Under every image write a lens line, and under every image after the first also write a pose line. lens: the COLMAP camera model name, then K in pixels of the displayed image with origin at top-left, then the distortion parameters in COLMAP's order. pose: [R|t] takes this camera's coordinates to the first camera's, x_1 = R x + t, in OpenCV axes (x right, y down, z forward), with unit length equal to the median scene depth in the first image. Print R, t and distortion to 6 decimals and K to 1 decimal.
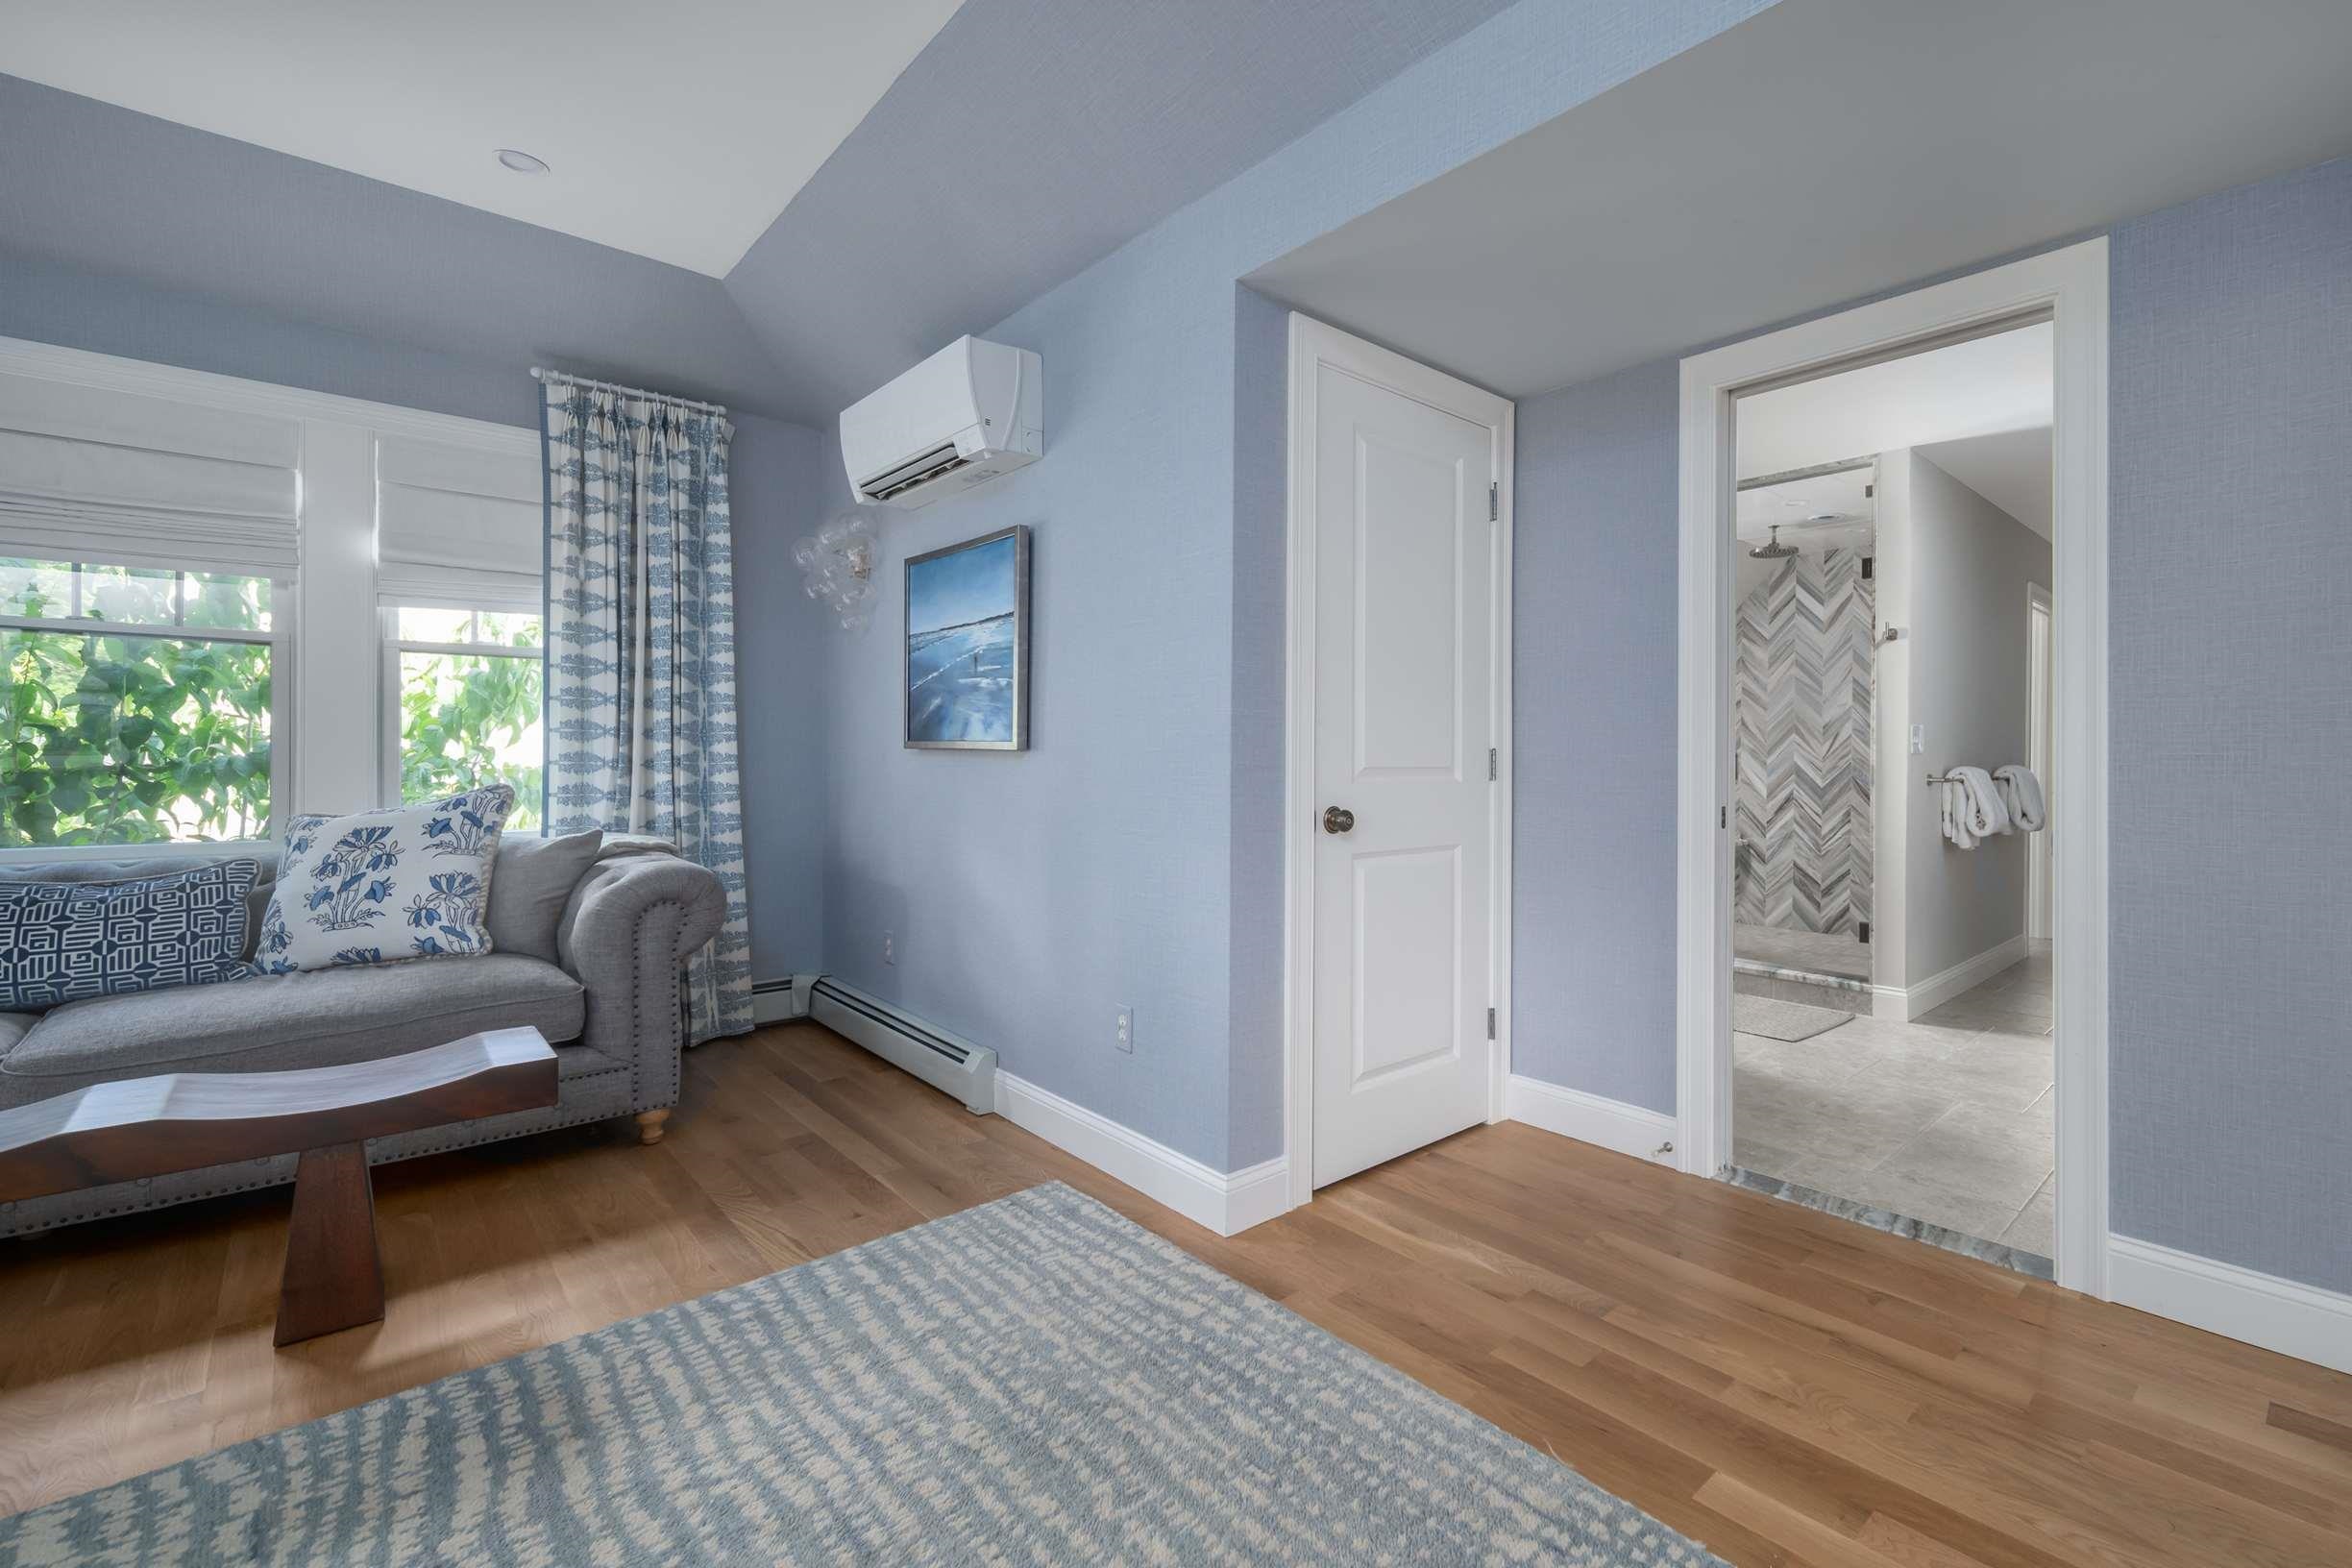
lens RADIAL K [[1067.1, 0, 1179.1], [0, 1067.1, 754.8], [0, 0, 1]] dist [-0.003912, -0.000467]
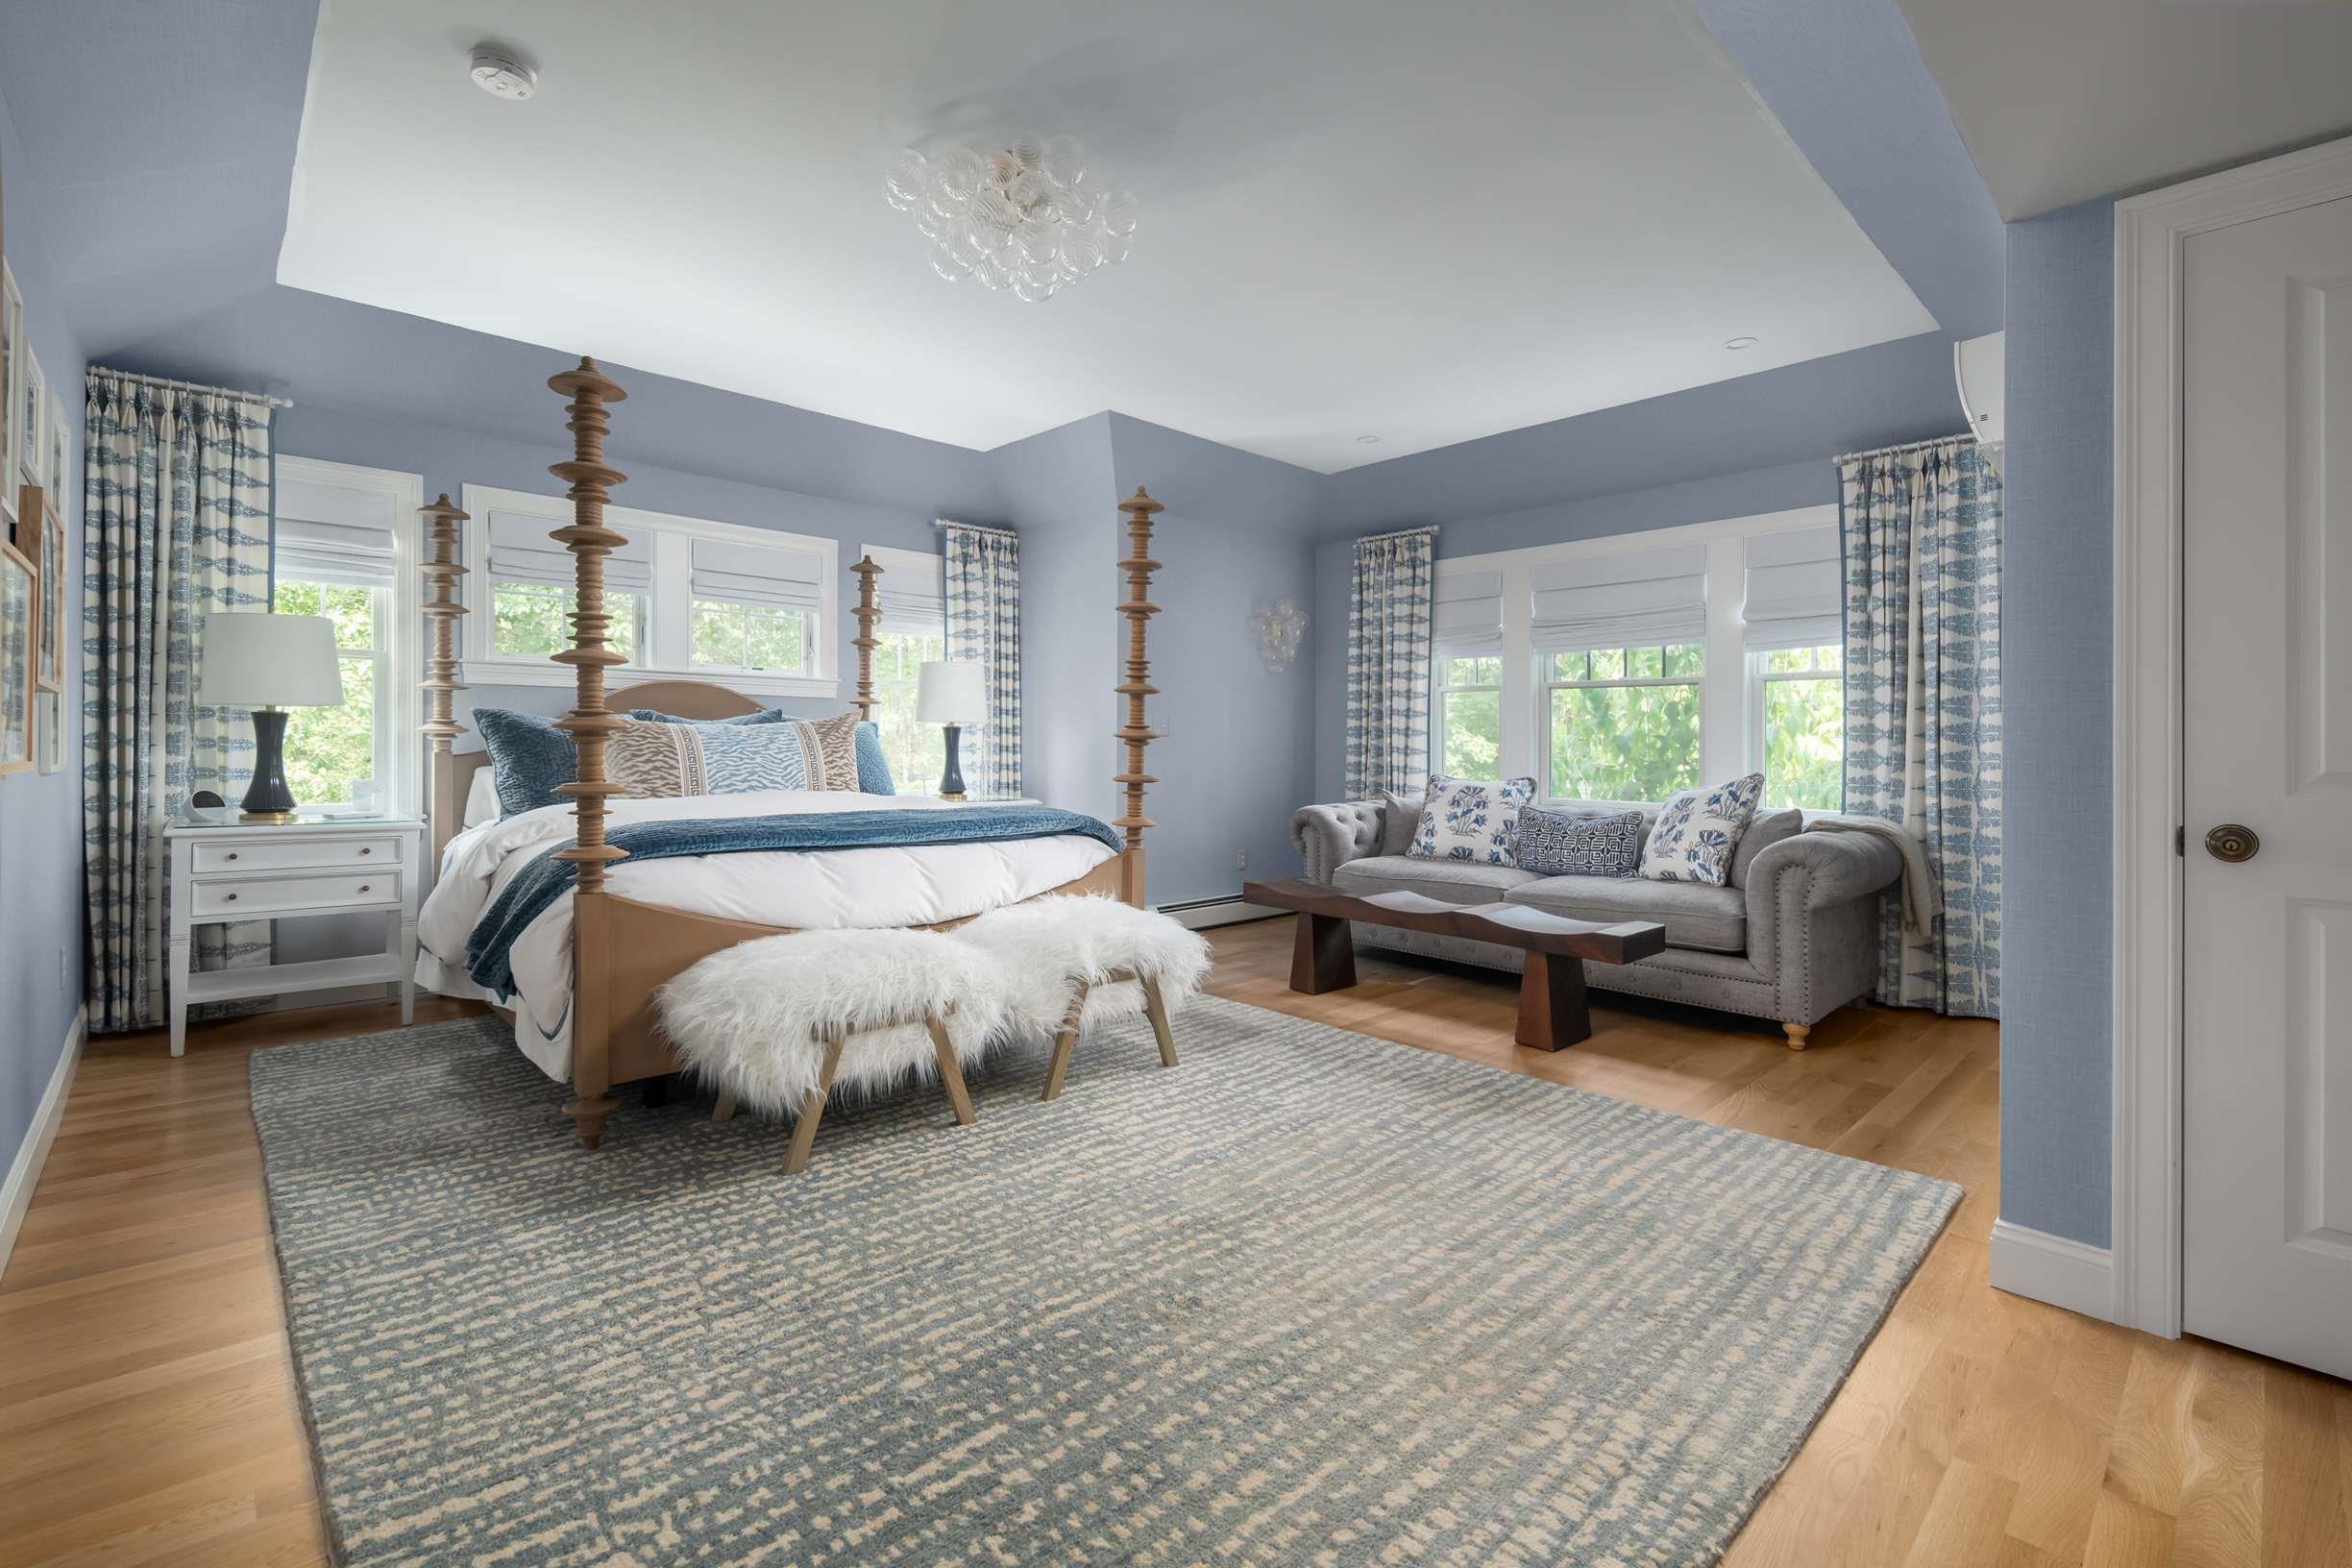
lens RADIAL K [[1049.9, 0, 1233.4], [0, 1049.9, 735.1], [0, 0, 1]] dist [-0.003374, -0.001270]
pose [[0.020932, -0.011498, -0.999715, 0.824721], [-0.001176, 0.999933, -0.011526, -0.006981], [0.999780, 0.001417, 0.020917, 0.293452]]
